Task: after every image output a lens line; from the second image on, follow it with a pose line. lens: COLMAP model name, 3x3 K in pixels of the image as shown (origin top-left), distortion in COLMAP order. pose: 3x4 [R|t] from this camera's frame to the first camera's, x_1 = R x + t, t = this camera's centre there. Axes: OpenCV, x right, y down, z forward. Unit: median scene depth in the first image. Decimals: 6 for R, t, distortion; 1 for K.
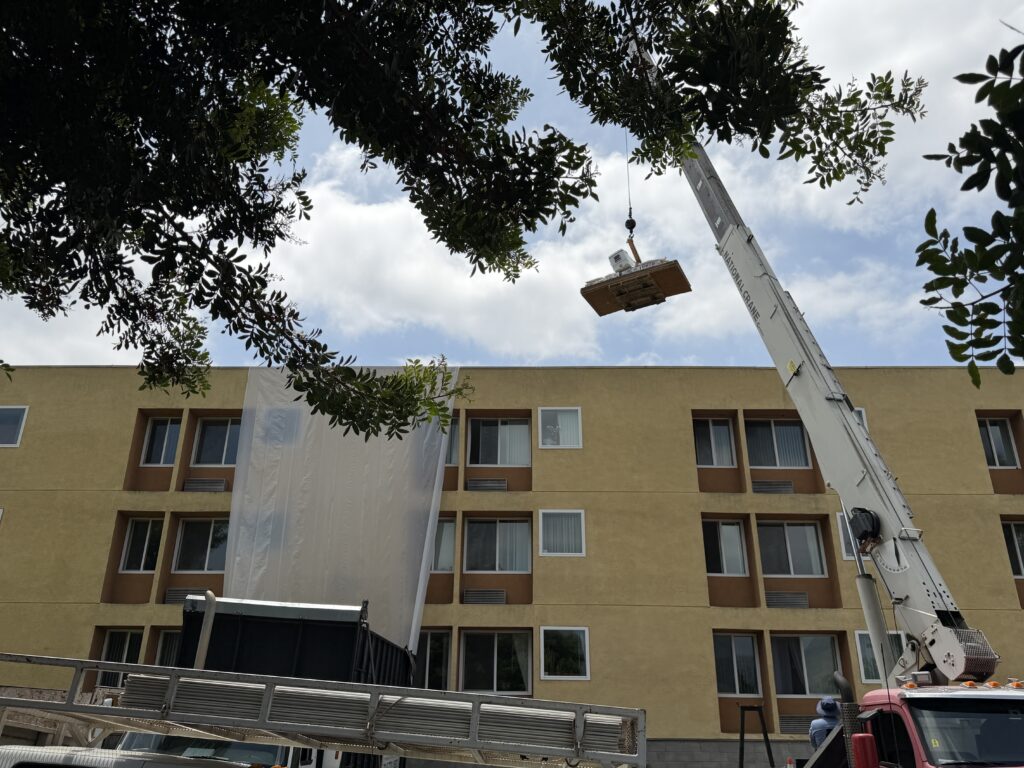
lens RADIAL K [[850.4, 0, 496.4], [0, 850.4, 382.0], [0, 0, 1]] dist [0.142572, -0.272797]
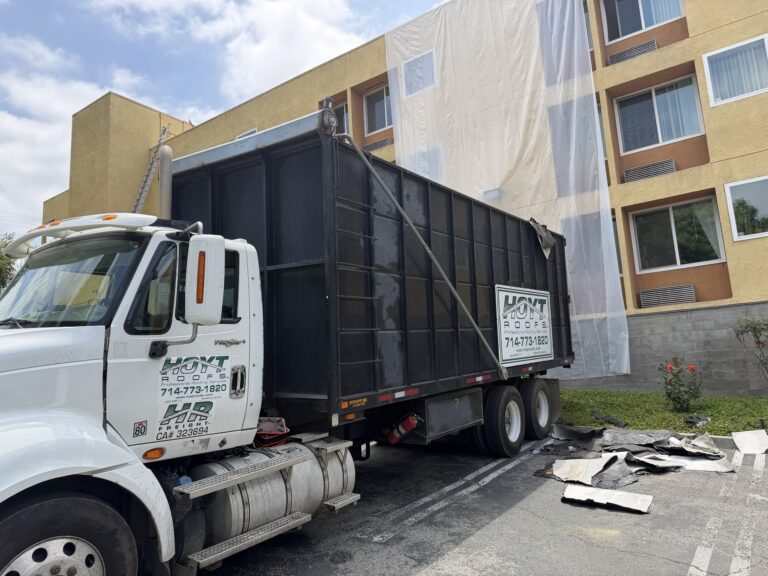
lens RADIAL K [[537.6, 0, 386.1], [0, 537.6, 282.8], [0, 0, 1]] dist [0.086841, -0.117199]
pose [[0.825761, -0.153950, -0.542603, 0.050753], [0.285743, 0.943620, 0.167130, 0.183124], [0.486281, -0.293054, 0.823195, 0.353936]]
